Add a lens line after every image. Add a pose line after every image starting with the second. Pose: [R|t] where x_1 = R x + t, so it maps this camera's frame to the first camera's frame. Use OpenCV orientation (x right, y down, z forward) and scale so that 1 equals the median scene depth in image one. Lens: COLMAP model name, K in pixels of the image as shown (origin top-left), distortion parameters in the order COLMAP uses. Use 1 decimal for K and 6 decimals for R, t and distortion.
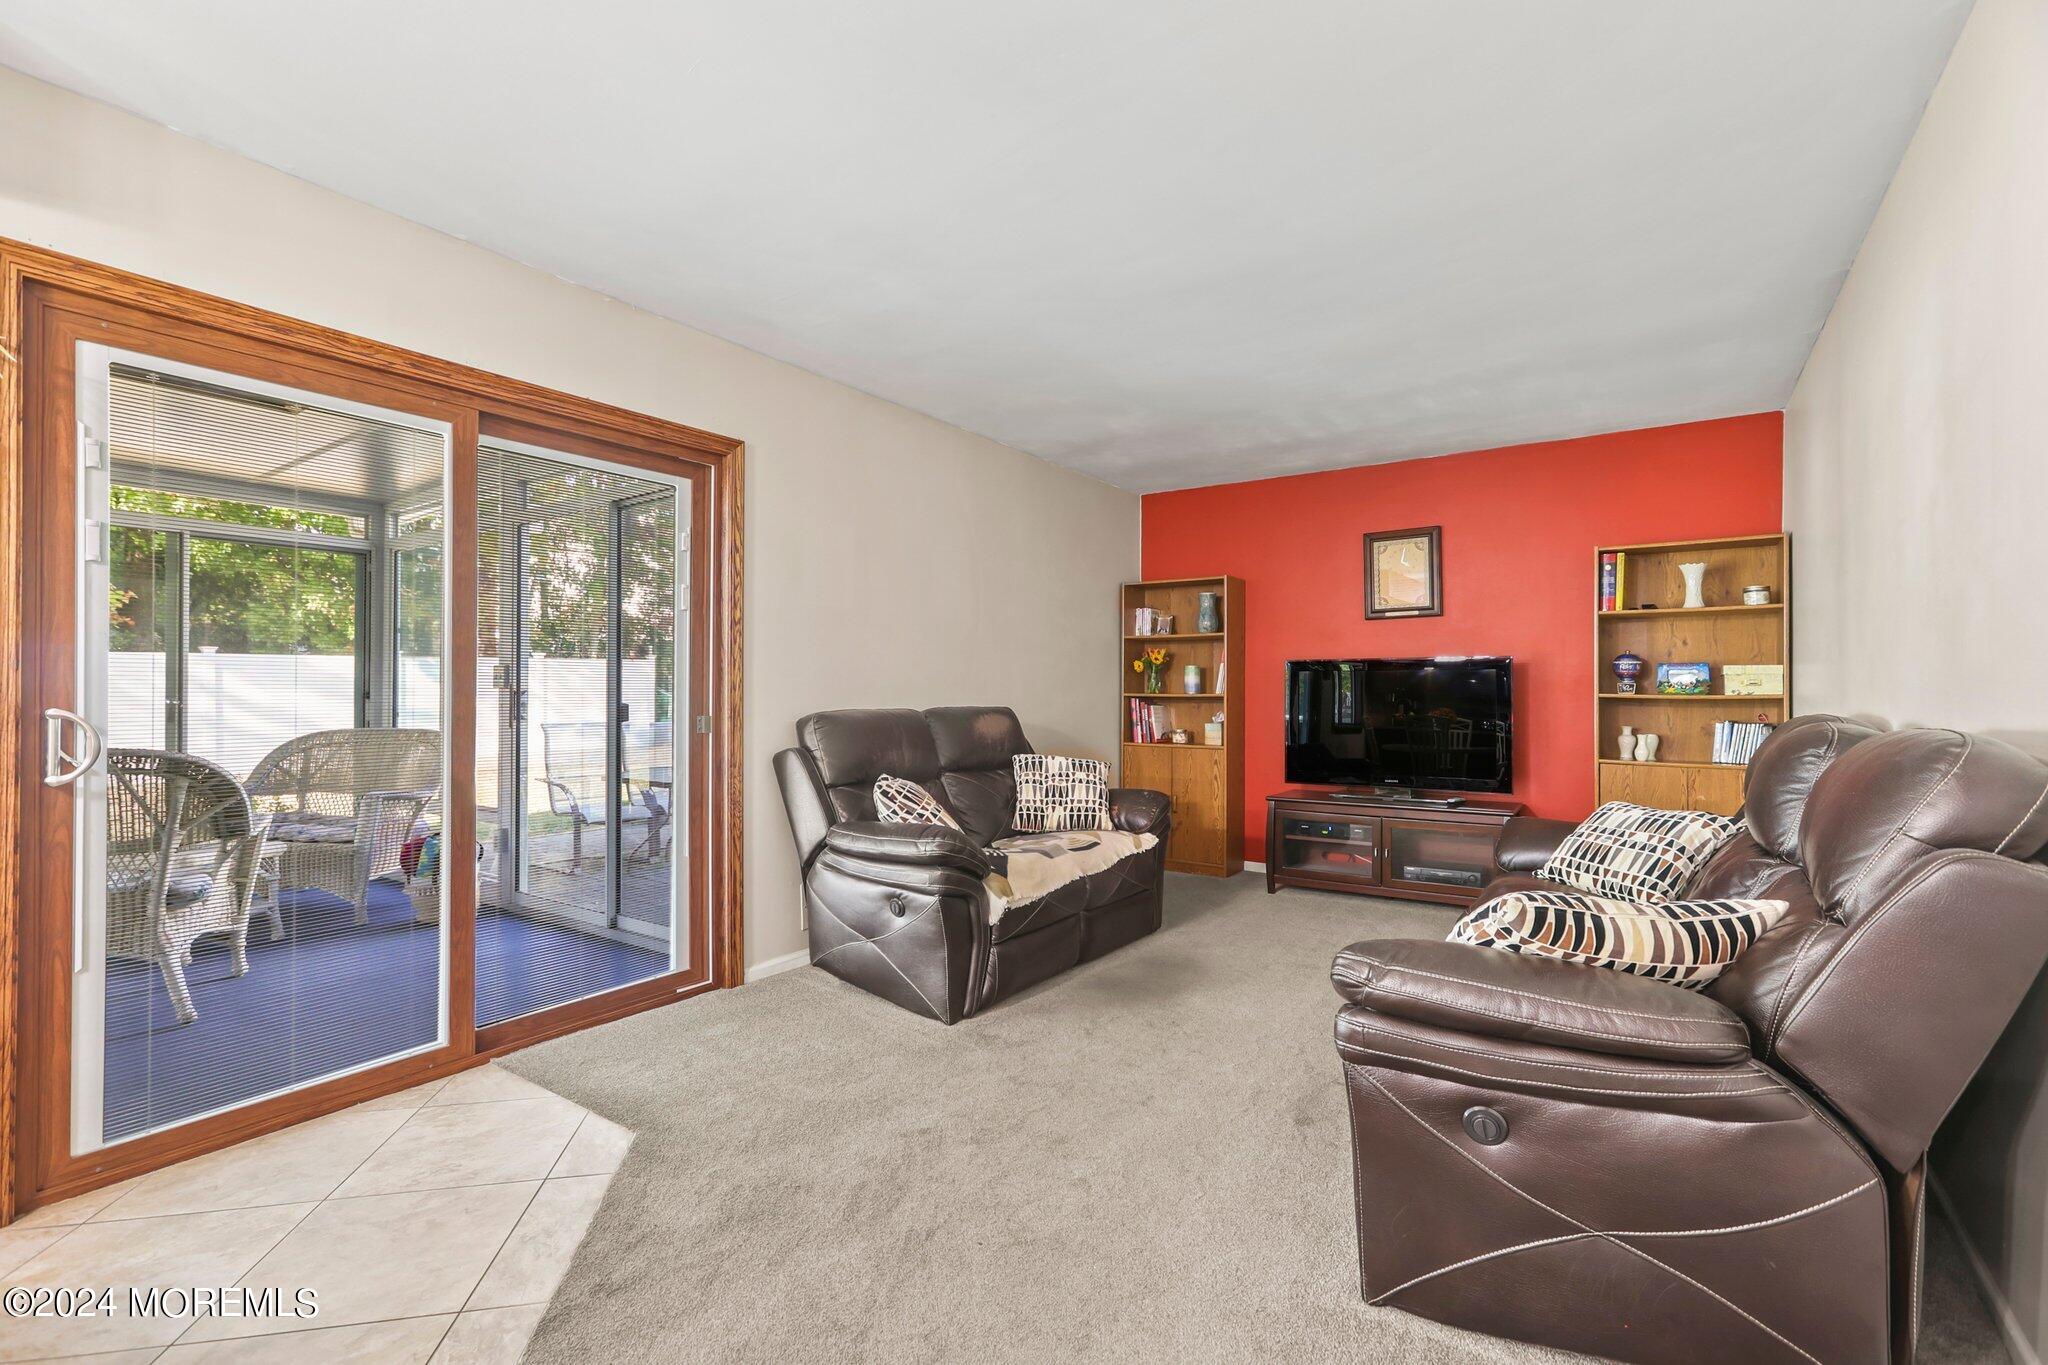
lens RADIAL K [[917.4, 0, 1004.8], [0, 917.4, 686.0], [0, 0, 1]] dist [-0.003356, 0.007141]
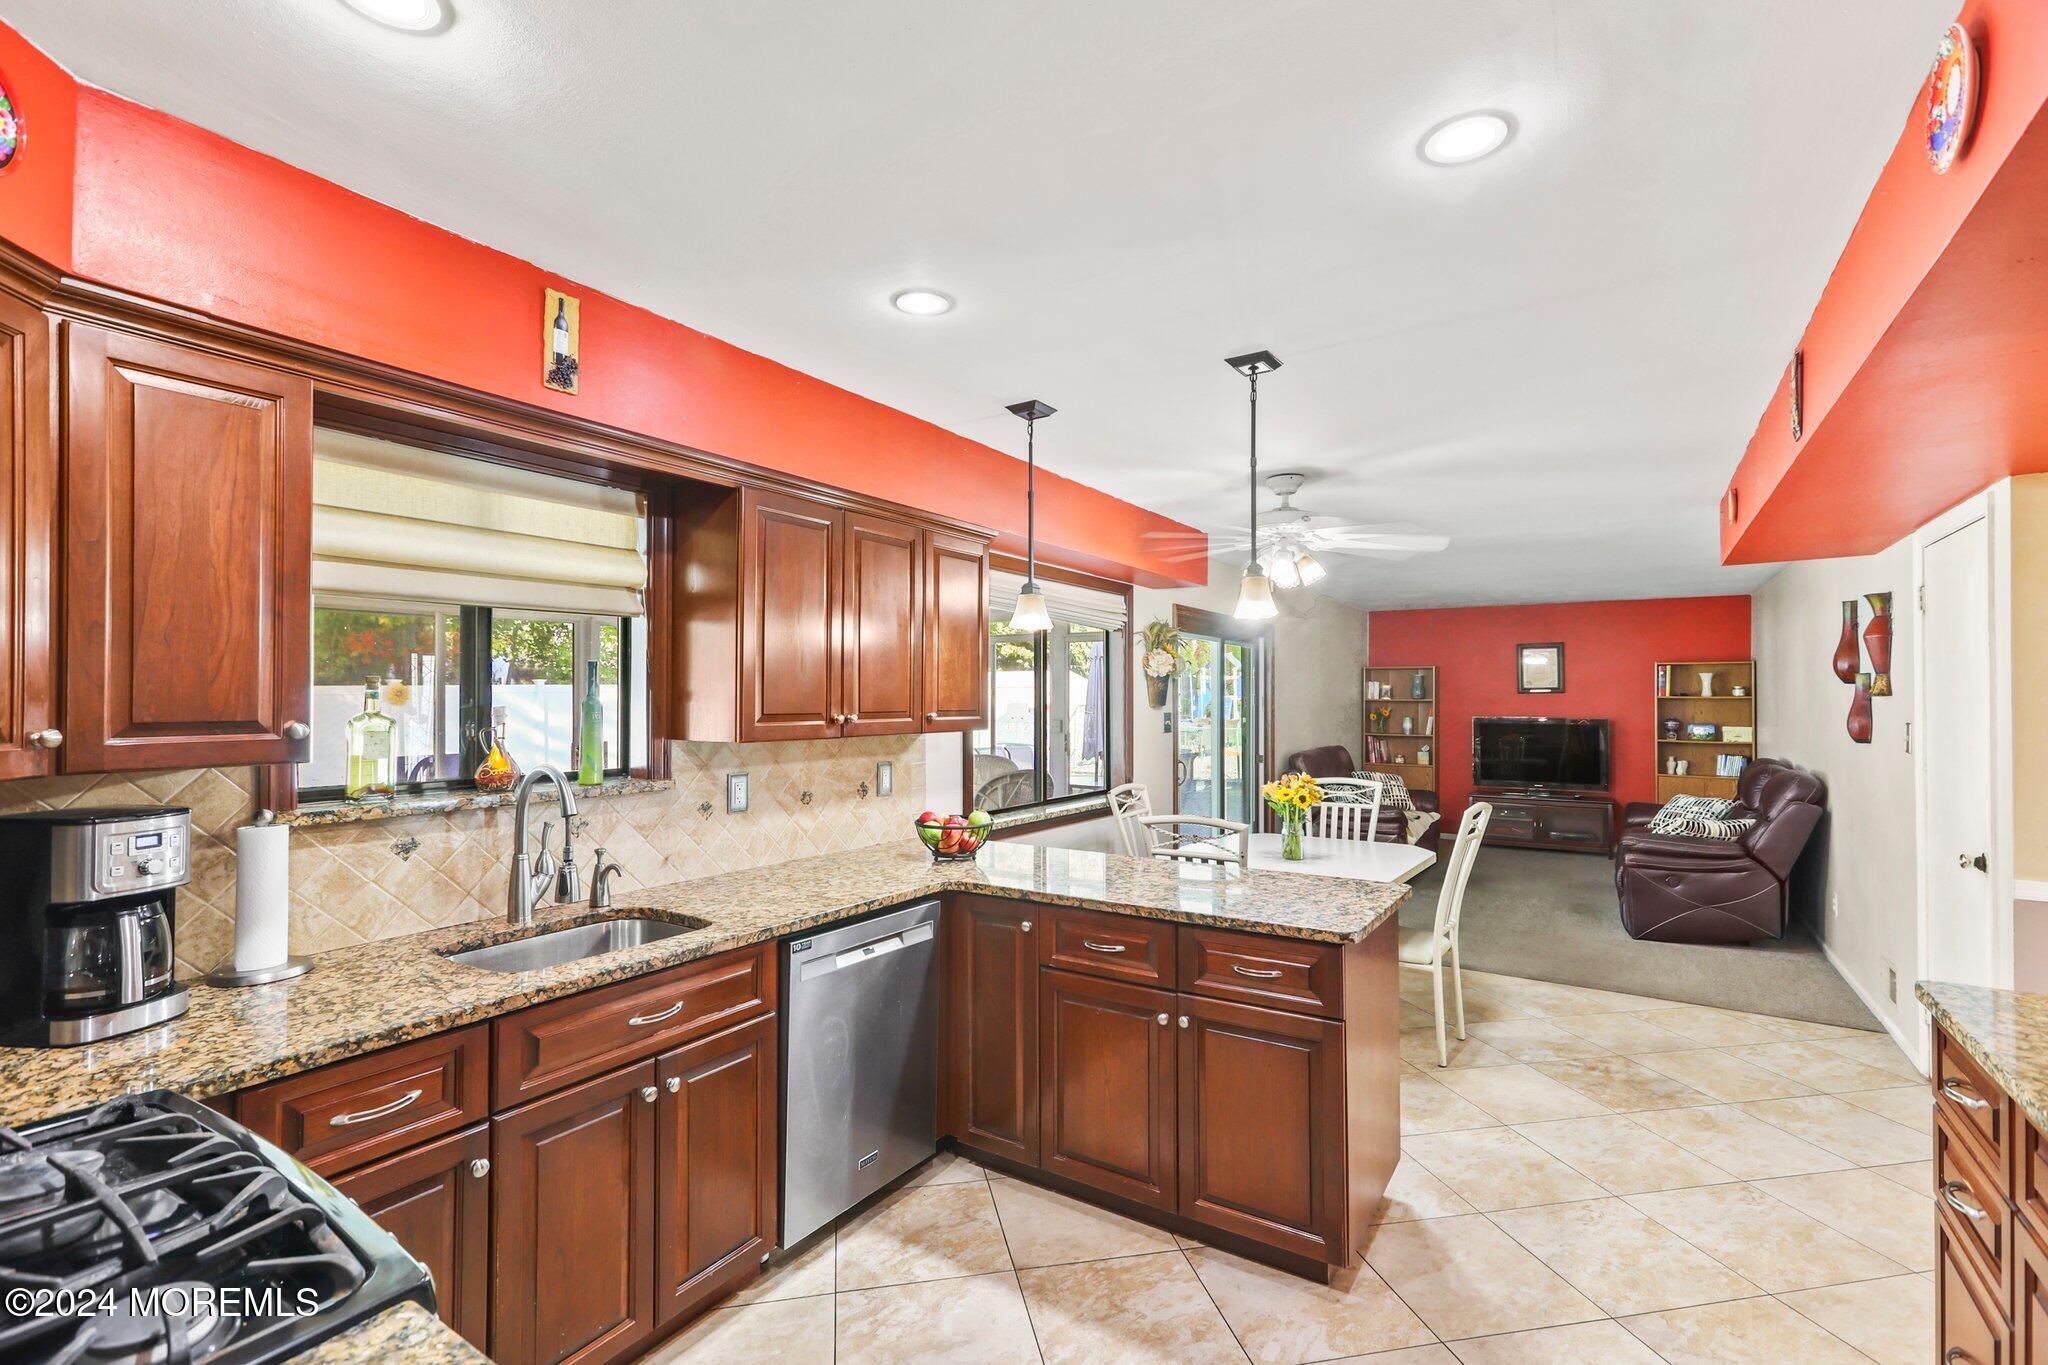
lens RADIAL K [[917.4, 0, 1018.4], [0, 917.4, 690.4], [0, 0, 1]] dist [-0.003356, 0.007141]
pose [[0.999462, 0.000463, 0.032792, -0.782174], [-0.000437, 1.000000, -0.000780, -0.096161], [-0.032792, 0.000766, 0.999462, -0.908423]]
